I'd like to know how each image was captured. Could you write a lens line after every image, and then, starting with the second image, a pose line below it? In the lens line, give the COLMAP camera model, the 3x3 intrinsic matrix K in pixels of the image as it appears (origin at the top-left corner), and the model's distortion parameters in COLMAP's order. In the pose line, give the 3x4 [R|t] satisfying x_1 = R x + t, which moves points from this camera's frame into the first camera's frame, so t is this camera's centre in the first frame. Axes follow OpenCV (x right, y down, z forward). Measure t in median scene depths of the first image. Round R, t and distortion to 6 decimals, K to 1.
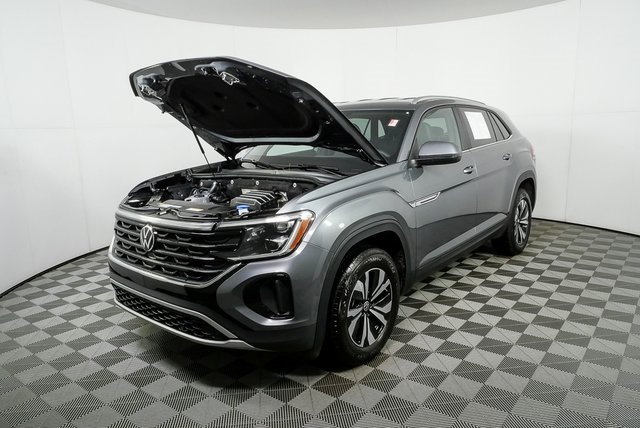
lens RADIAL K [[460.1, 0, 317.2], [0, 460.1, 211.2], [0, 0, 1]] dist [-0.024458, 0.014510]
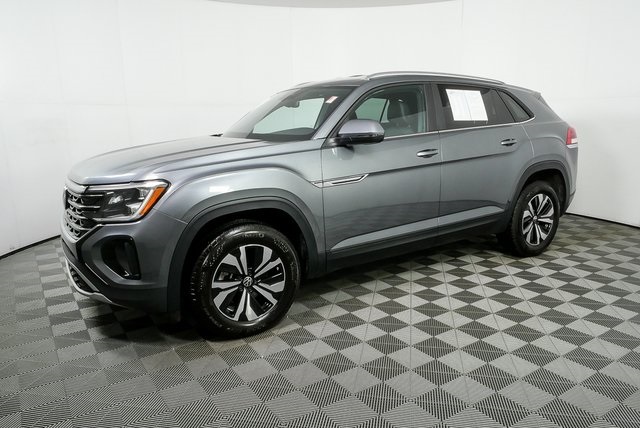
lens RADIAL K [[460.1, 0, 330.0], [0, 460.1, 211.6], [0, 0, 1]] dist [-0.024458, 0.014510]
pose [[0.951782, 0.076533, -0.297077, 0.546039], [-0.068345, 0.996943, 0.037866, 0.004197], [0.299066, -0.015736, 0.954103, 0.097309]]
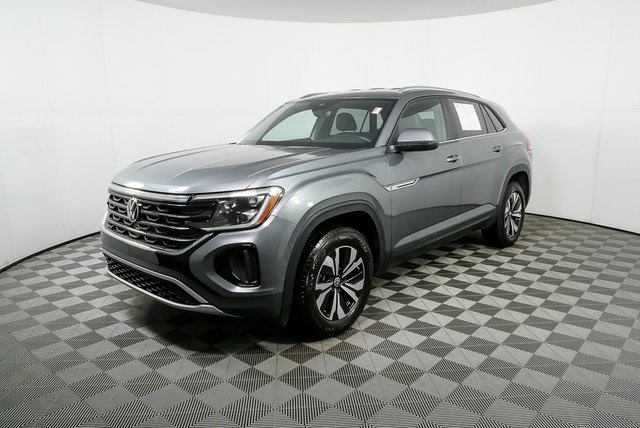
lens RADIAL K [[460.1, 0, 320.5], [0, 460.1, 212.0], [0, 0, 1]] dist [-0.024458, 0.014510]
pose [[0.998619, 0.030566, -0.042732, 0.105564], [-0.030289, 0.999516, 0.007119, 0.038690], [0.042929, -0.005815, 0.999061, -0.051488]]
